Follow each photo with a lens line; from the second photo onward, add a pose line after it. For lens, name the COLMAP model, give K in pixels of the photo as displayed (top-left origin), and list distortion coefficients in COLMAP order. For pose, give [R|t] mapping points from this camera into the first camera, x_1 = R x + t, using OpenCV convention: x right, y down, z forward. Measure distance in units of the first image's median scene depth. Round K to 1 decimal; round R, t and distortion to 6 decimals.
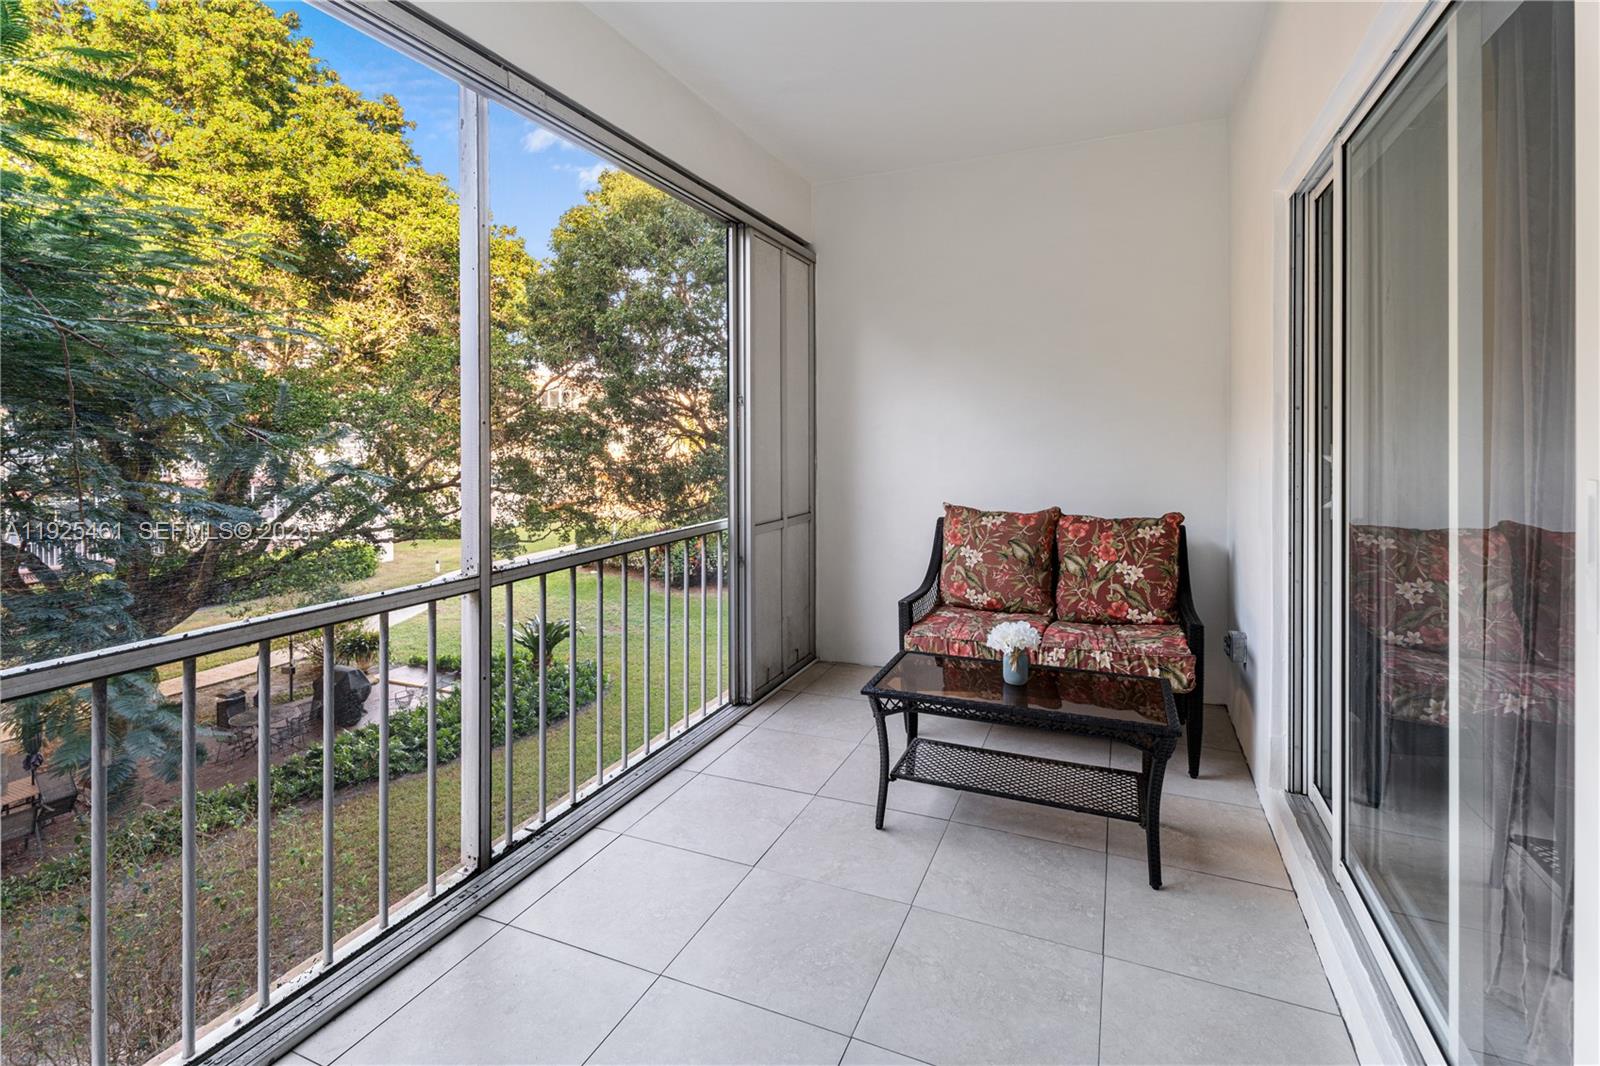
lens RADIAL K [[742.7, 0, 798.7], [0, 742.7, 438.3], [0, 0, 1]] dist [-0.011952, 0.000569]
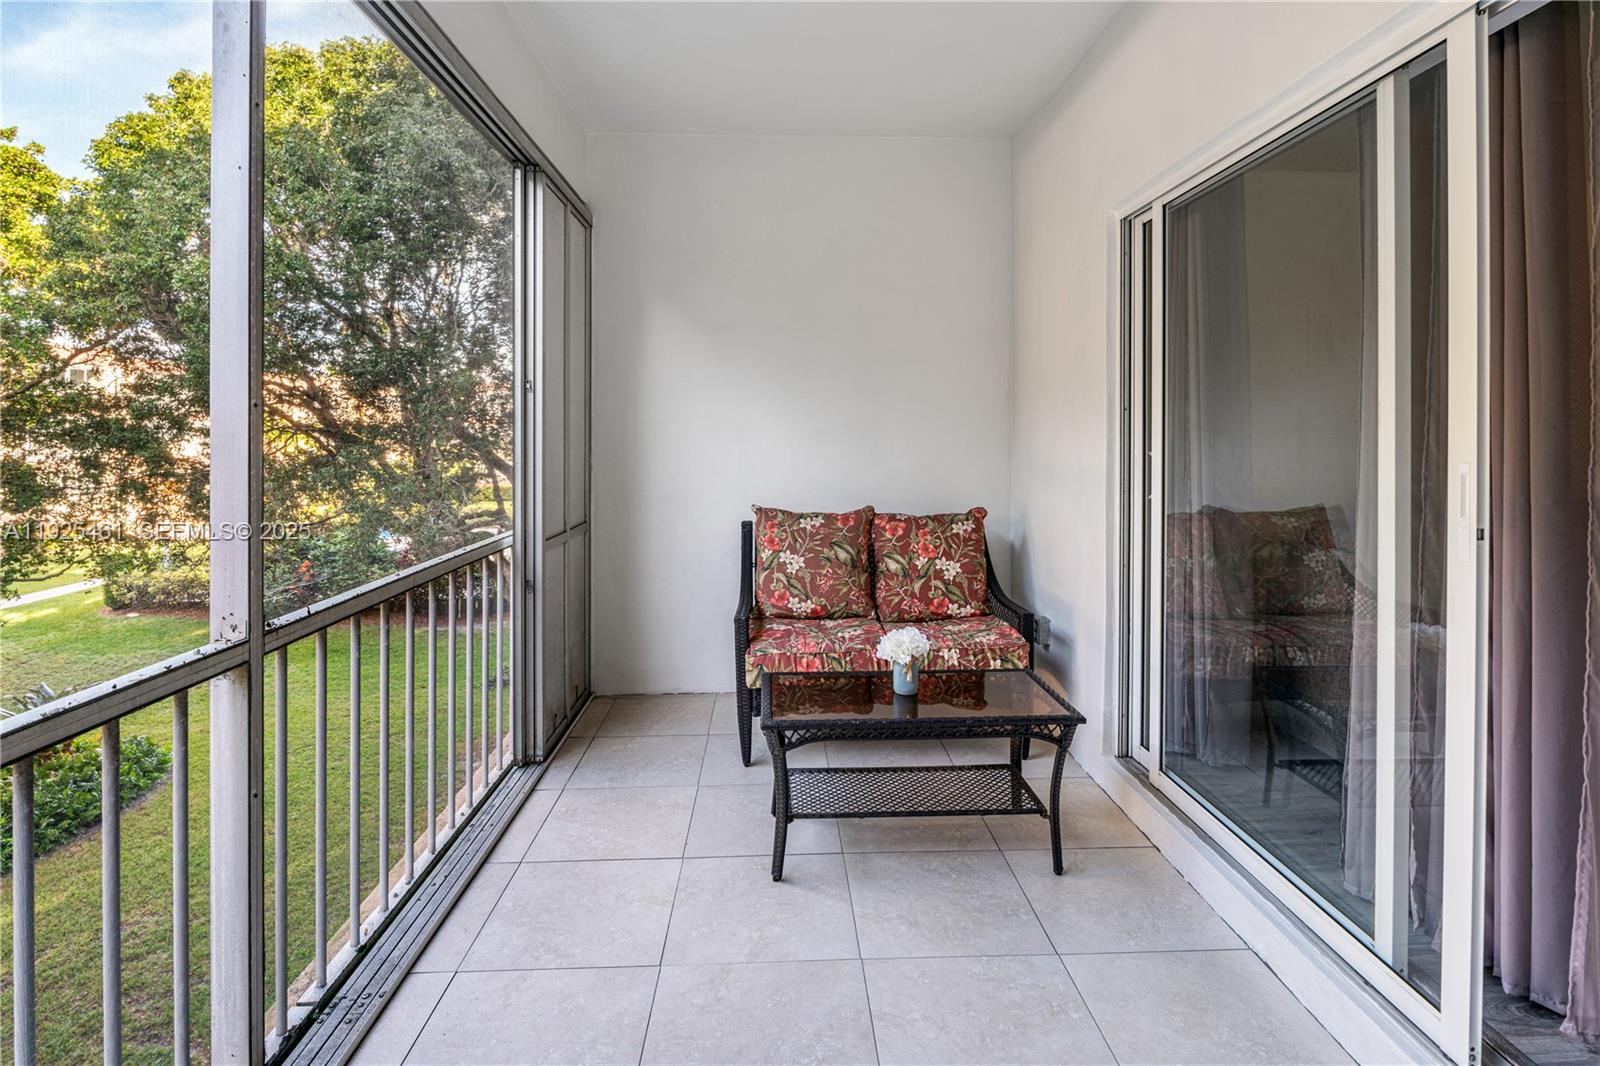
lens RADIAL K [[791.6, 0, 805.6], [0, 791.6, 432.7], [0, 0, 1]] dist [-0.017436, 0.001871]
pose [[0.897430, 0.007134, 0.441099, -0.203945], [-0.005284, 0.999971, -0.005423, 0.002681], [-0.441125, 0.002536, 0.897442, 0.111546]]
